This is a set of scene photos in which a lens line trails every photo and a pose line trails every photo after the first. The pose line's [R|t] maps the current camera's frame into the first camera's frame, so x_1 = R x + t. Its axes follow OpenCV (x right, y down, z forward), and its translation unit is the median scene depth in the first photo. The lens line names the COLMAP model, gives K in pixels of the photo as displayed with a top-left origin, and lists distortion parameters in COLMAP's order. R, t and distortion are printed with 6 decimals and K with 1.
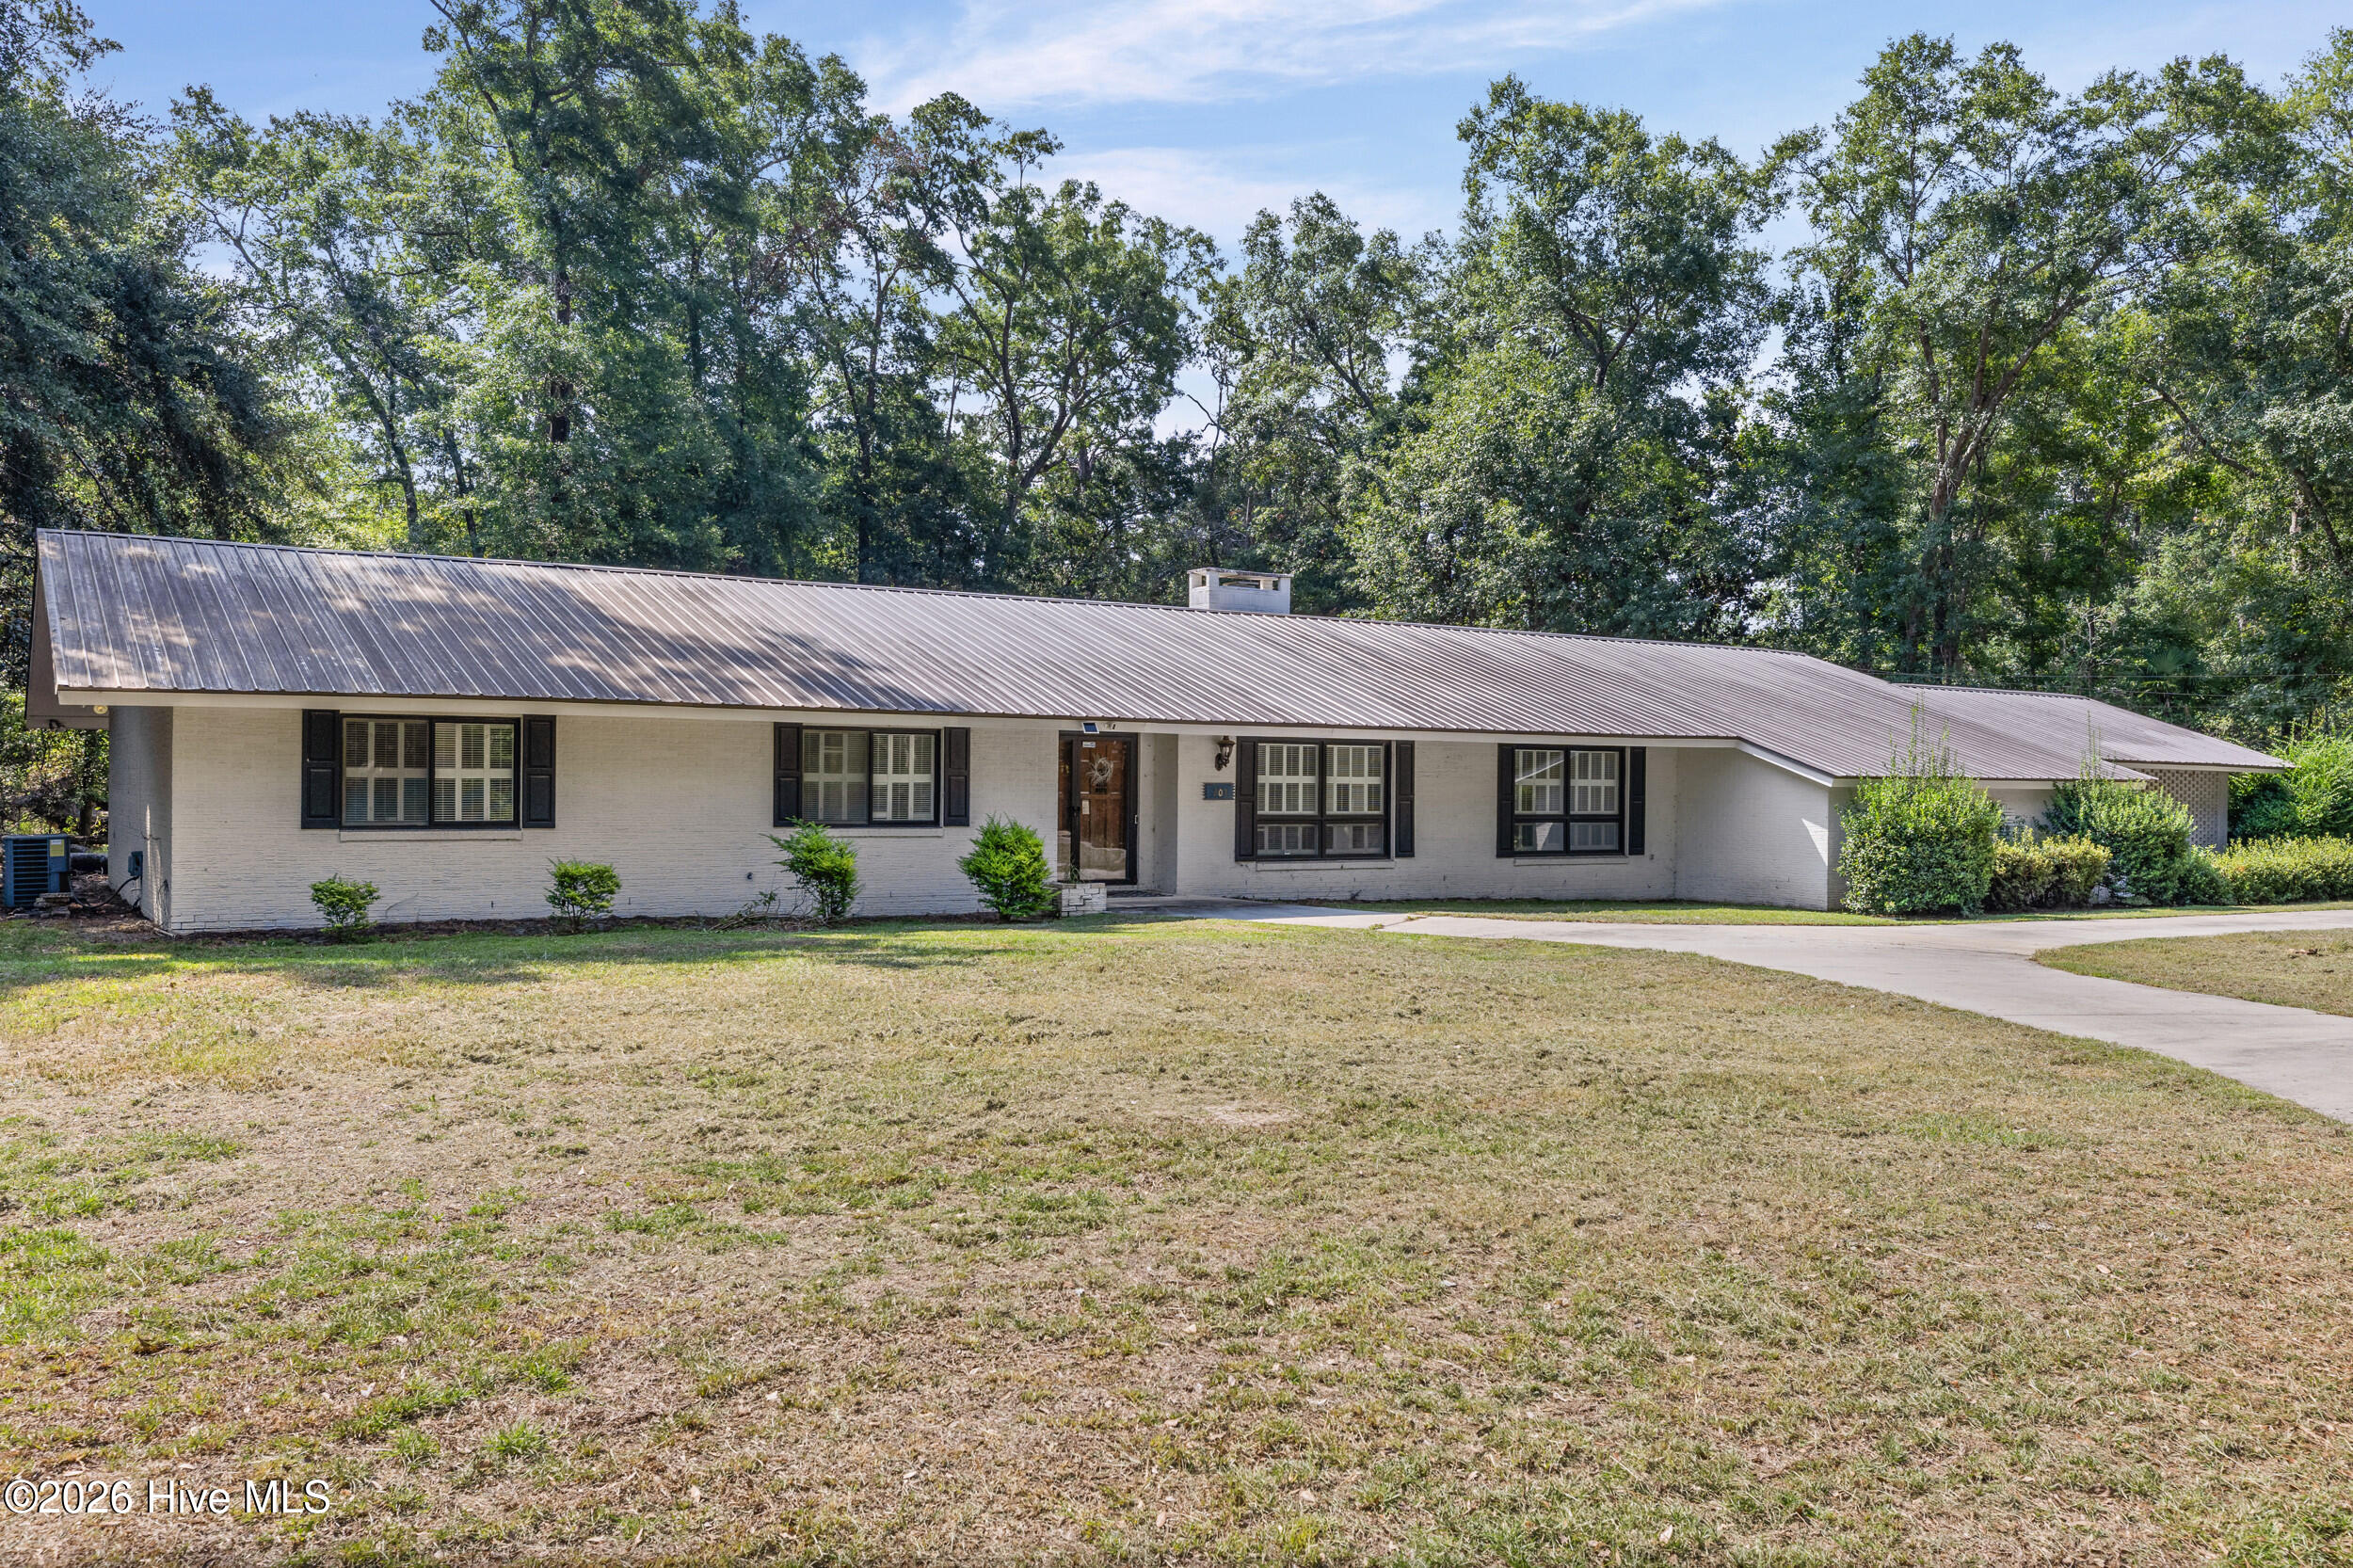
lens RADIAL K [[1898.2, 0, 1176.6], [0, 1898.2, 793.1], [0, 0, 1]] dist [-0.000982, -0.000107]
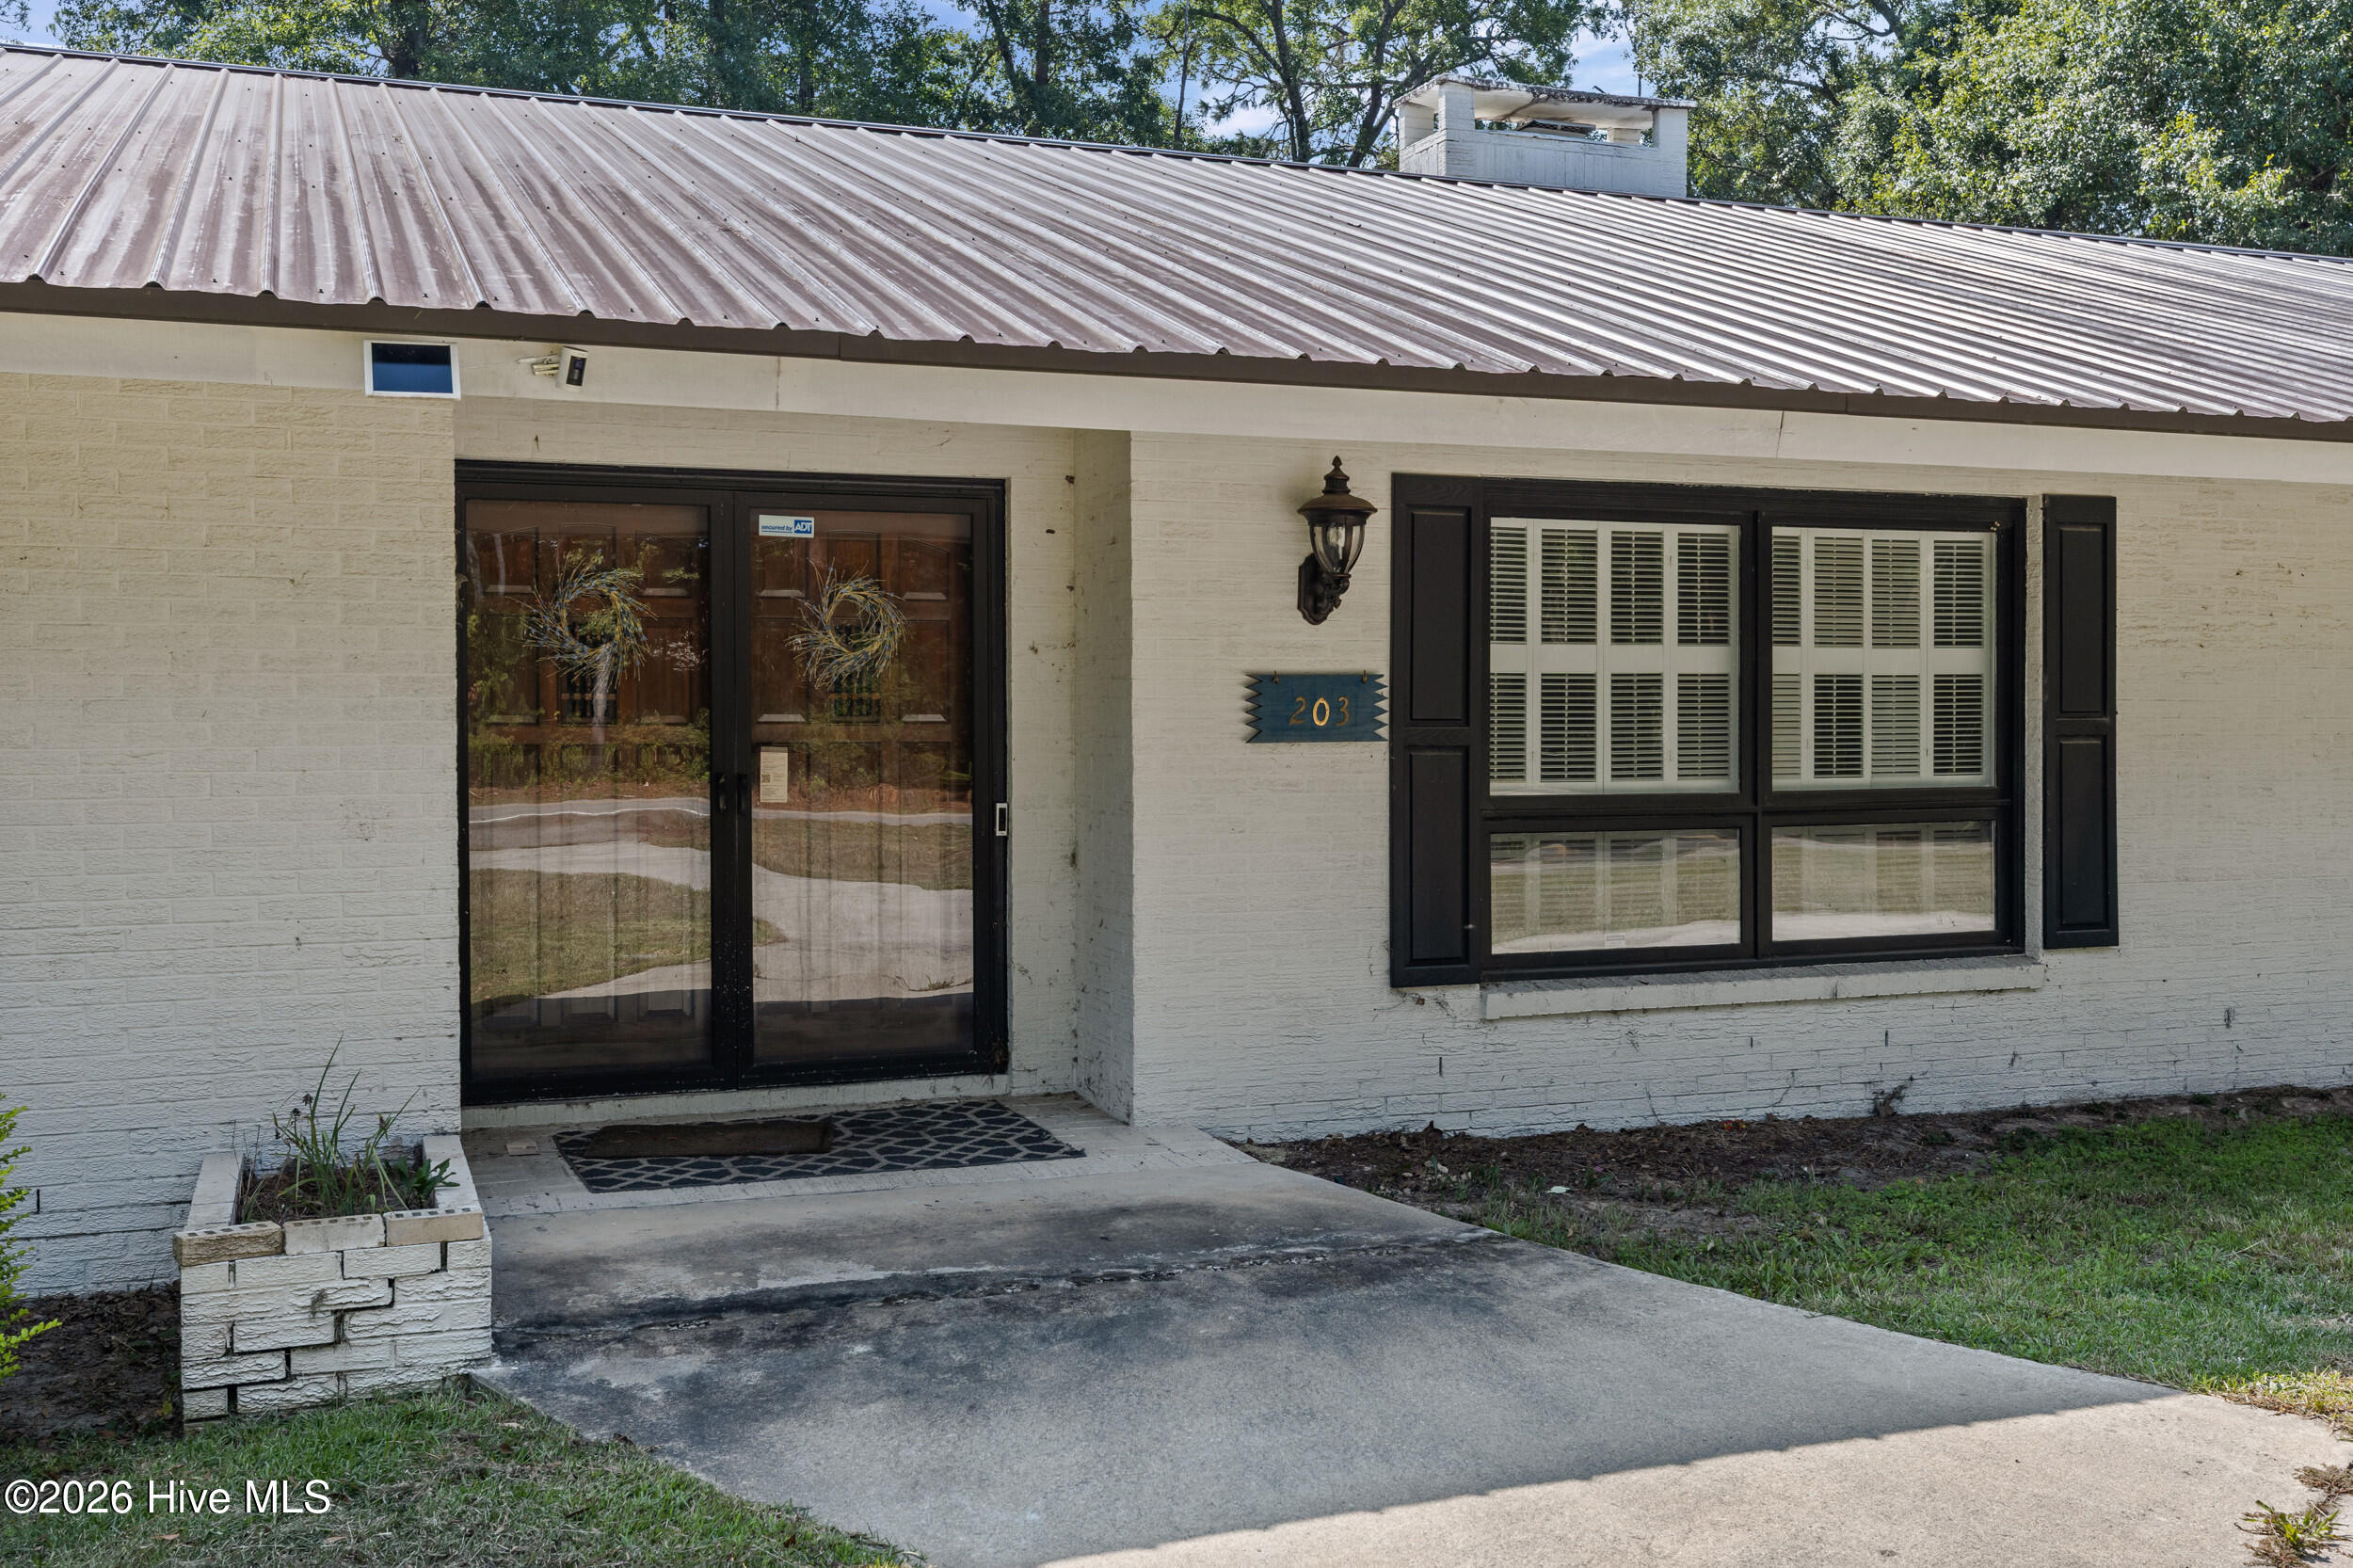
lens RADIAL K [[2366.4, 0, 1176.3], [0, 2366.4, 772.4], [0, 0, 1]] dist [-0.041825, 0.000000]
pose [[0.981097, -0.005666, -0.193432, 0.061679], [0.009852, 0.999738, 0.020683, 0.001078], [0.193264, -0.022198, 0.980896, 0.670041]]
